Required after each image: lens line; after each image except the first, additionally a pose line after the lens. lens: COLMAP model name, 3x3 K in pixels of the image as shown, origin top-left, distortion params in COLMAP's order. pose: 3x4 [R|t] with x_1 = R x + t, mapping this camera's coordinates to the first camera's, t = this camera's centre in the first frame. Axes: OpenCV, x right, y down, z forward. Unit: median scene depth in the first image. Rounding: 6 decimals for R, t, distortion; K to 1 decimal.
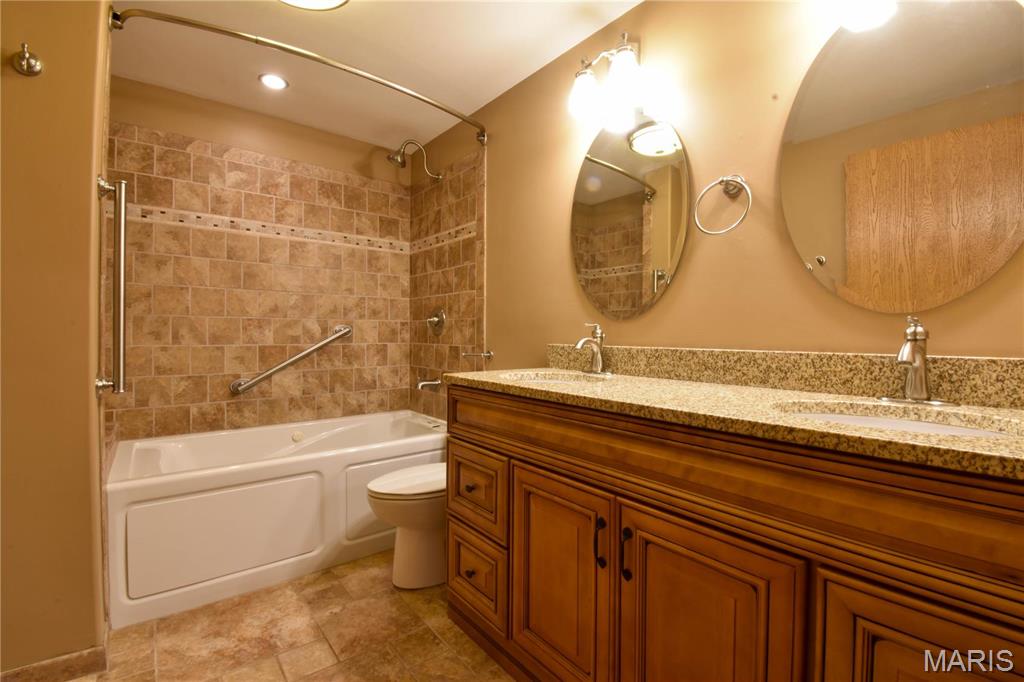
lens RADIAL K [[451.2, 0, 513.7], [0, 451.2, 336.8], [0, 0, 1]] dist [0.024027, -0.028112]
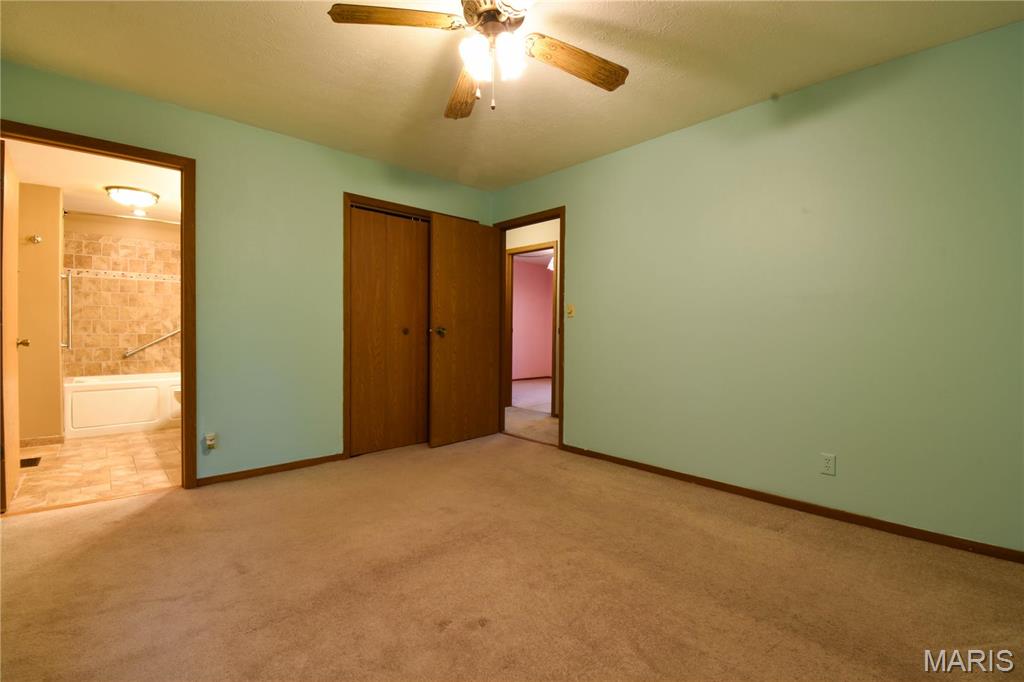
lens RADIAL K [[451.2, 0, 513.7], [0, 451.2, 336.8], [0, 0, 1]] dist [0.024027, -0.028112]
pose [[0.996582, -0.000033, 0.082604, 1.001747], [-0.000949, 0.999929, 0.011858, 0.006482], [-0.082598, -0.011896, 0.996512, -1.224438]]
